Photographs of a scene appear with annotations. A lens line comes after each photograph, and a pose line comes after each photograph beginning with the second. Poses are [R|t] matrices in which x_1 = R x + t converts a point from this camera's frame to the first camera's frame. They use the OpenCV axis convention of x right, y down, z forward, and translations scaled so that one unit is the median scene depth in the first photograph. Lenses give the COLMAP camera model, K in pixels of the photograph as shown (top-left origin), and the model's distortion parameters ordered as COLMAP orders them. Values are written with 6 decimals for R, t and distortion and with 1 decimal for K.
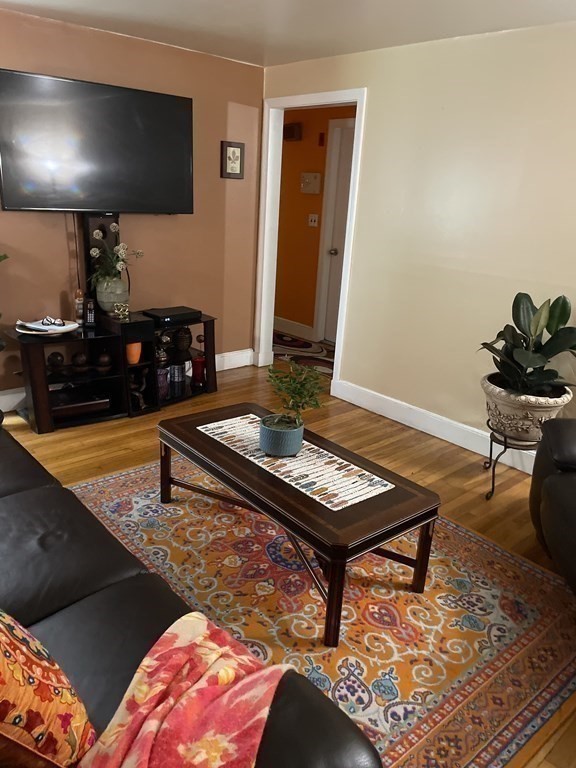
lens RADIAL K [[583.2, 0, 289.1], [0, 583.2, 385.6], [0, 0, 1]] dist [0.083006, -0.112150]
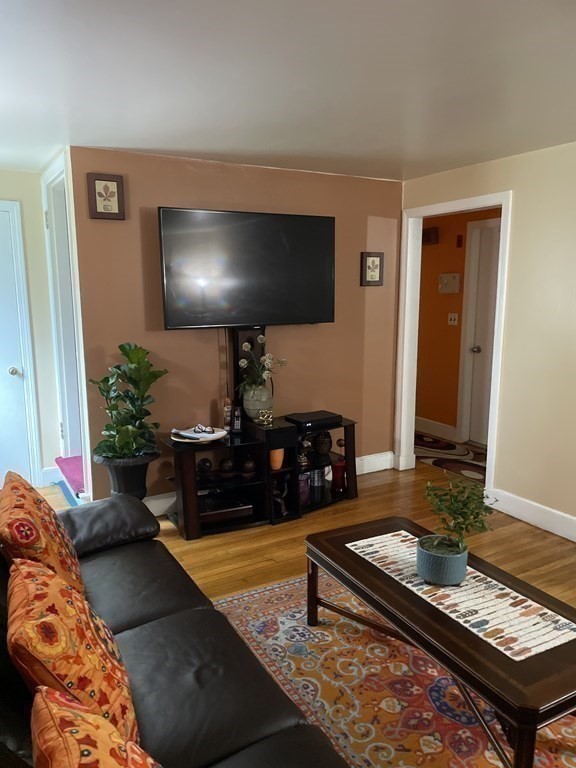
lens RADIAL K [[583.2, 0, 284.6], [0, 583.2, 383.7], [0, 0, 1]] dist [0.083006, -0.112150]
pose [[0.974945, -0.026082, -0.220913, -0.028193], [-0.009718, 0.987160, -0.159438, -0.024258], [0.222235, 0.157590, 0.962173, 0.018551]]
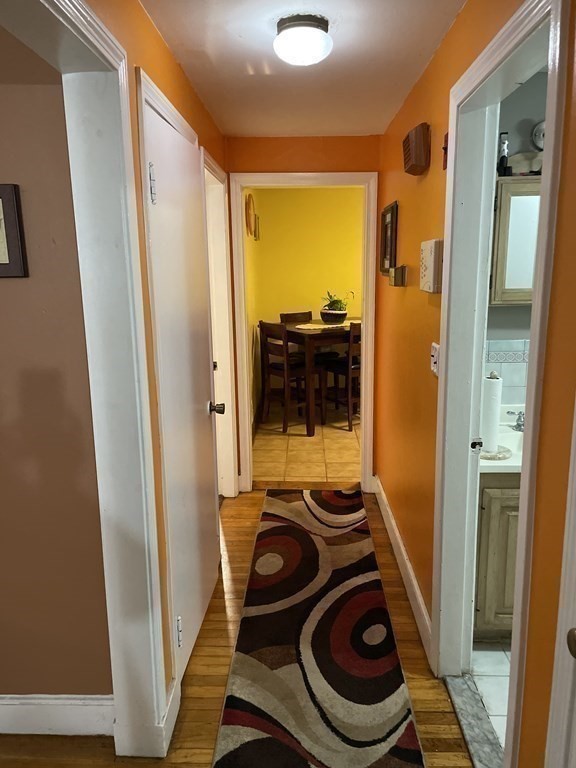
lens RADIAL K [[583.2, 0, 288.2], [0, 583.2, 383.1], [0, 0, 1]] dist [0.083006, -0.112150]
pose [[0.740910, 0.070306, -0.667914, 0.341029], [-0.163010, 0.983592, -0.077290, -0.335106], [0.651521, 0.166141, 0.740214, 0.993019]]
